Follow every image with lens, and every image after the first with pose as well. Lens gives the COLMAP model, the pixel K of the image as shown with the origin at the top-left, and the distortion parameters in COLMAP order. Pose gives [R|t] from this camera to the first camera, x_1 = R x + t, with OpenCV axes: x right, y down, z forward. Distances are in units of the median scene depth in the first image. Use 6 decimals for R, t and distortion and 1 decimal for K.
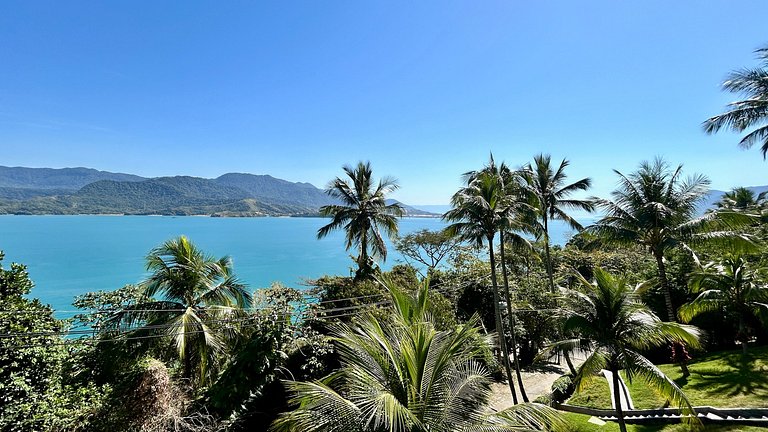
lens RADIAL K [[311.4, 0, 384.1], [0, 311.4, 215.0], [0, 0, 1]] dist [0.000414, 0.000049]
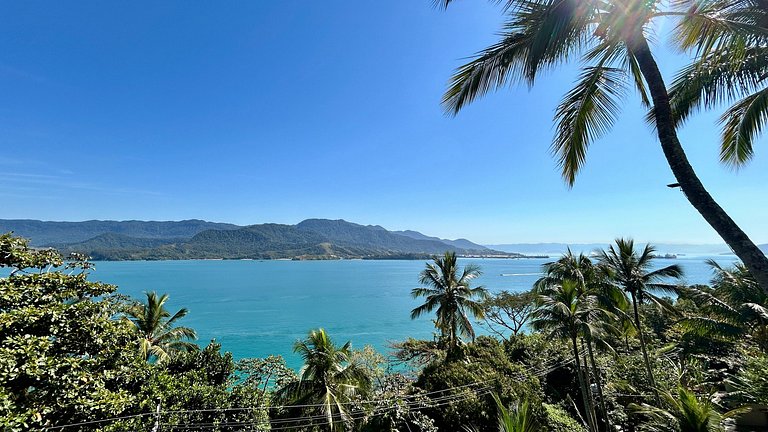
lens RADIAL K [[312.4, 0, 383.5], [0, 312.4, 216.5], [0, 0, 1]] dist [-0.000962, 0.000154]
pose [[0.974868, -0.042470, -0.218699, -0.046020], [0.014409, 0.991626, -0.128339, -0.165300], [0.222318, 0.121962, 0.967316, -0.216971]]
